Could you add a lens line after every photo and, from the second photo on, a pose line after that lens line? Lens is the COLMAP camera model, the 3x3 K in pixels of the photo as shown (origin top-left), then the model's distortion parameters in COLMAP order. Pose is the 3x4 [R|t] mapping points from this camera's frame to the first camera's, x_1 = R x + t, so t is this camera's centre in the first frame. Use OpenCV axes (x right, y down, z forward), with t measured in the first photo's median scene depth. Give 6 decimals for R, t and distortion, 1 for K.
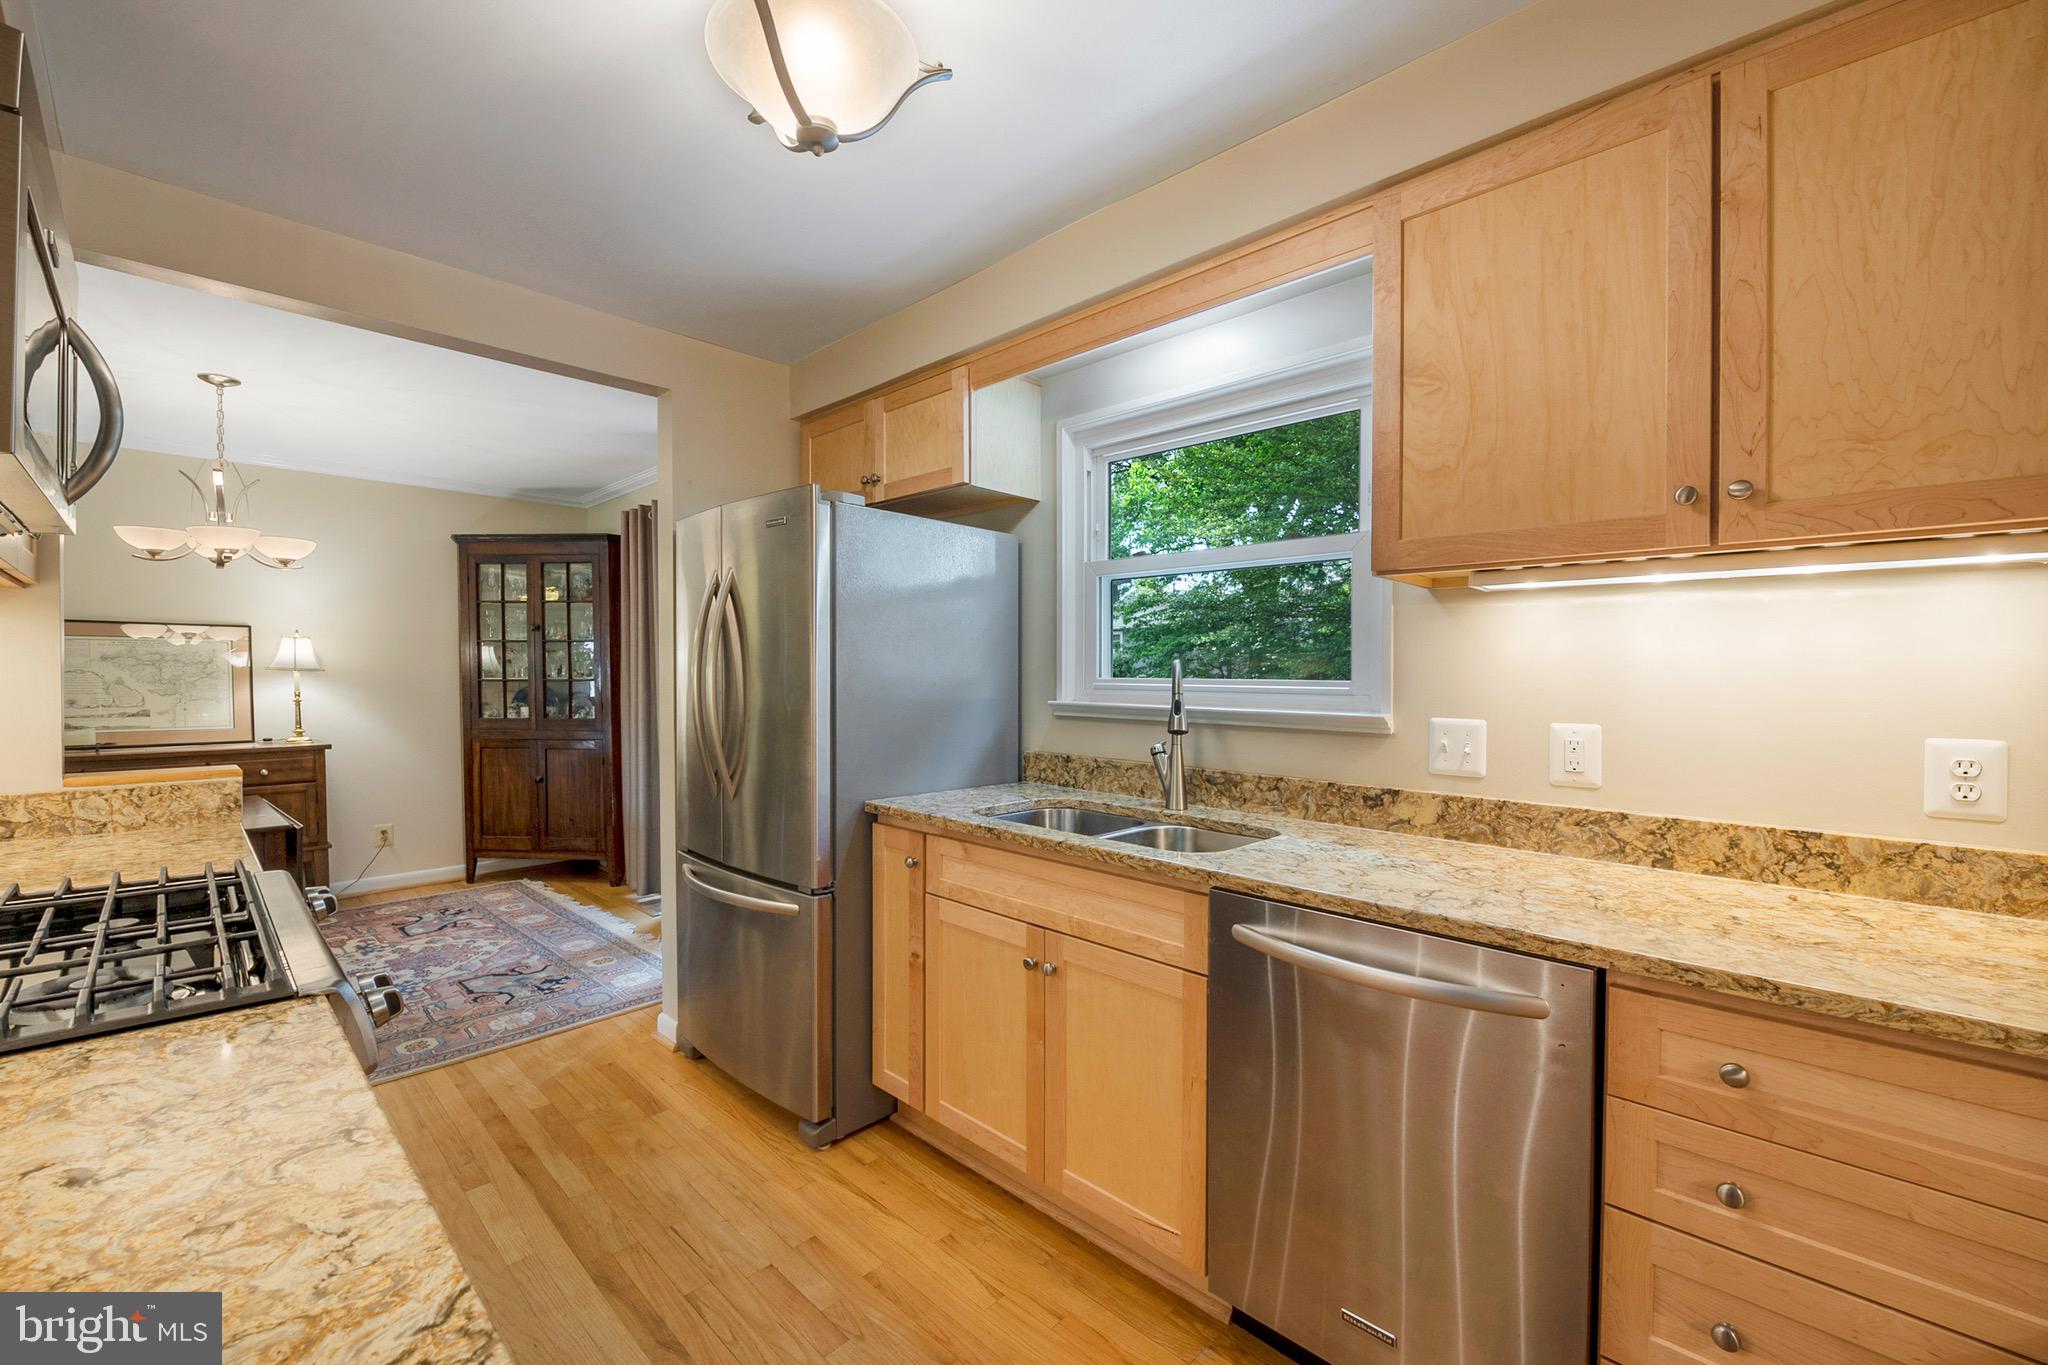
lens RADIAL K [[829.3, 0, 1041.3], [0, 829.3, 683.2], [0, 0, 1]] dist [-0.010678, -0.000694]
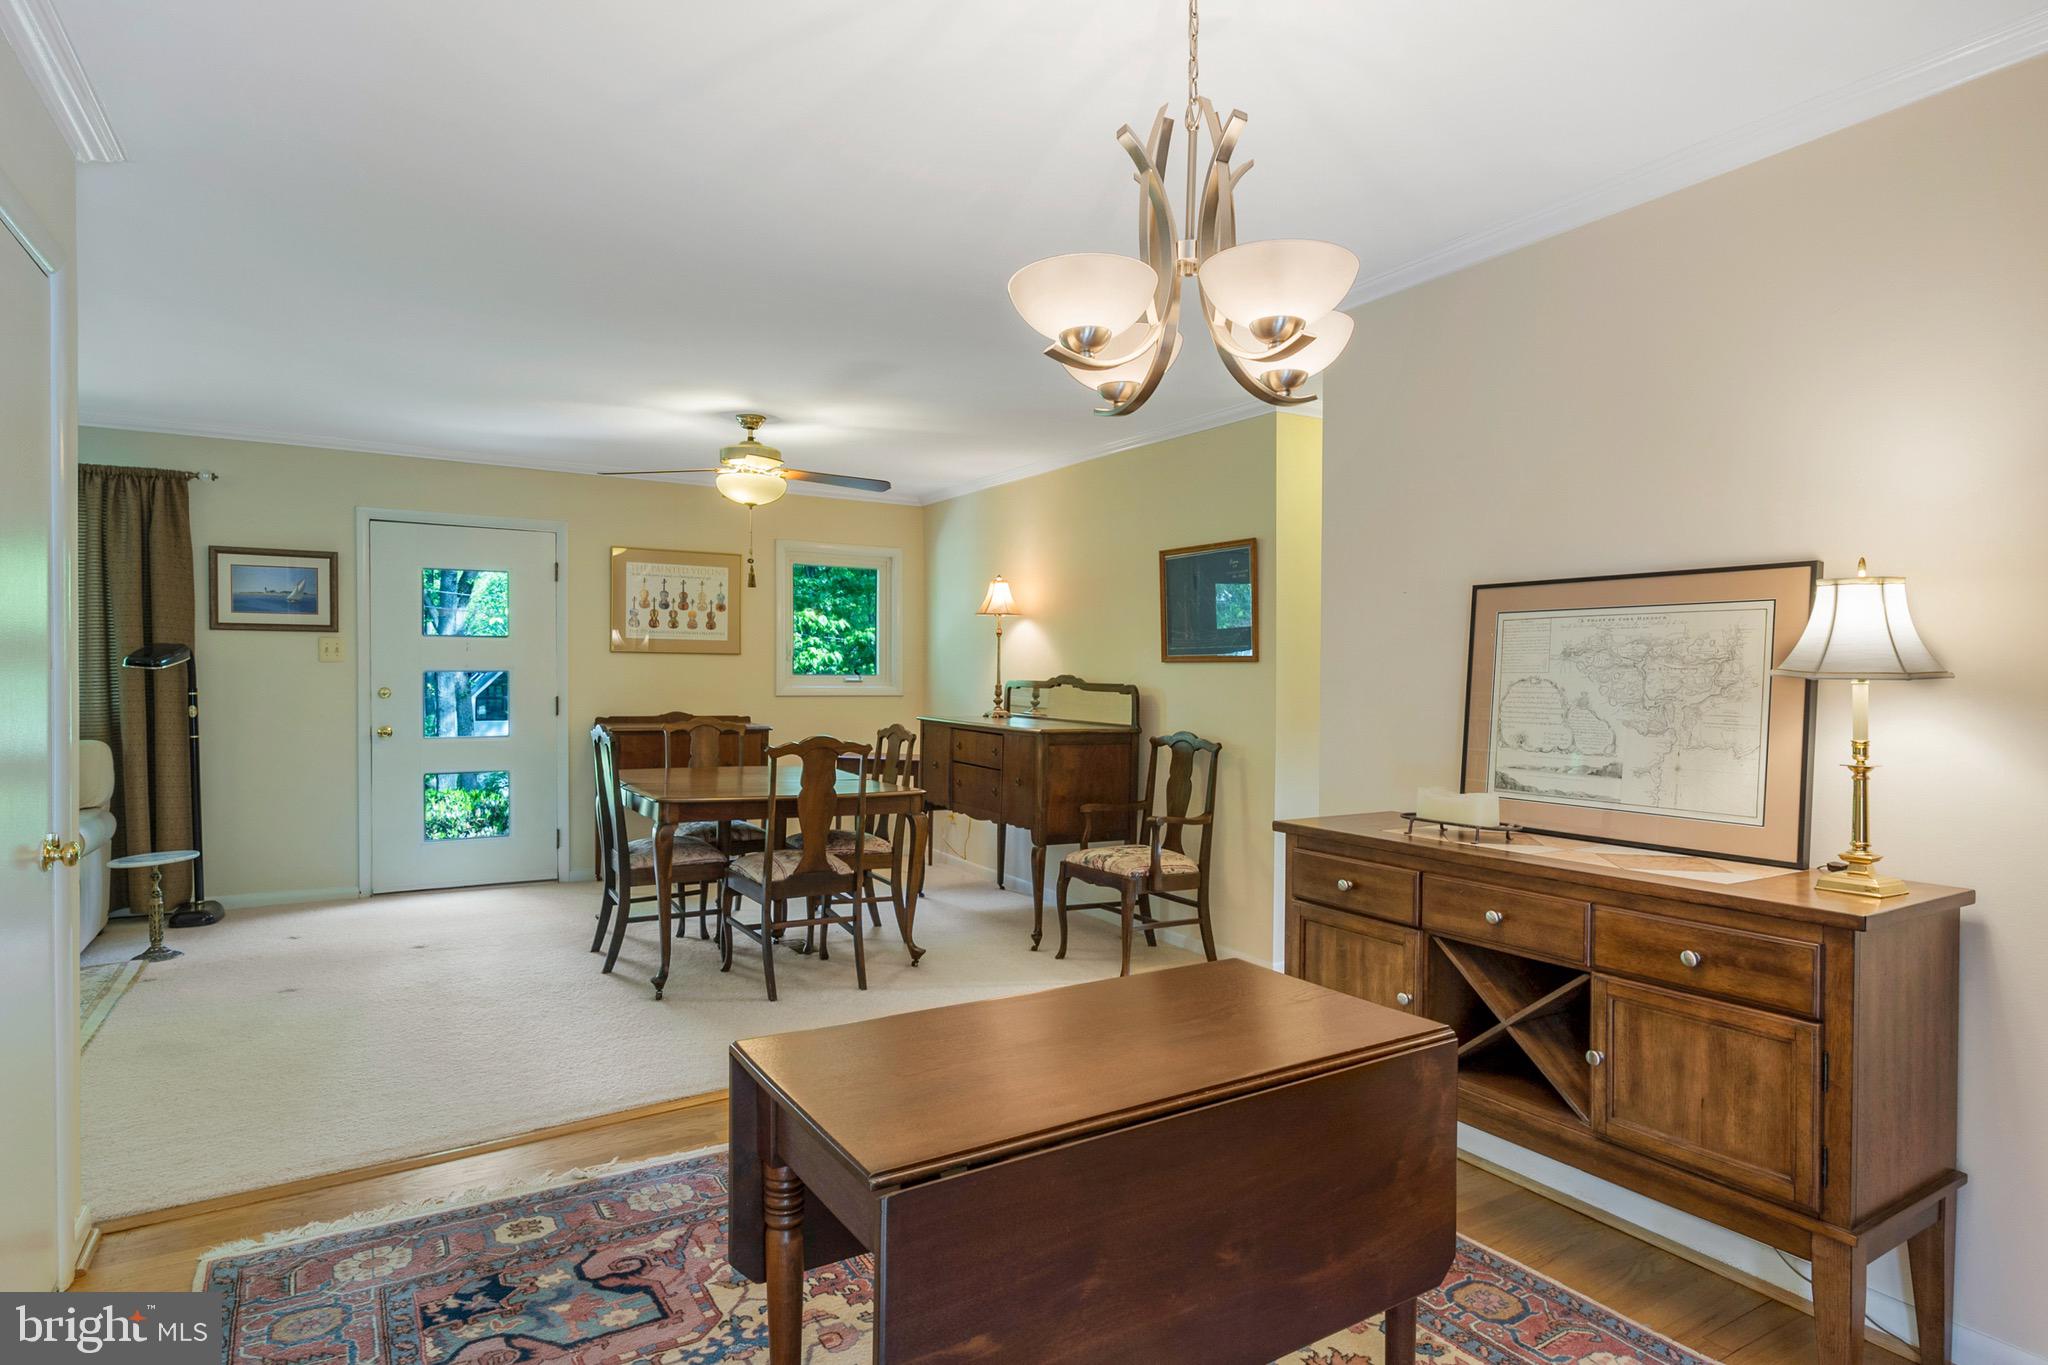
lens RADIAL K [[1099.4, 0, 1019.7], [0, 1099.4, 689.0], [0, 0, 1]] dist [-0.017536, 0.002027]
pose [[-0.286952, 0.003559, -0.957938, -0.423672], [-0.020123, 0.999750, 0.009742, -0.009483], [0.957734, 0.022072, -0.286809, 0.901820]]
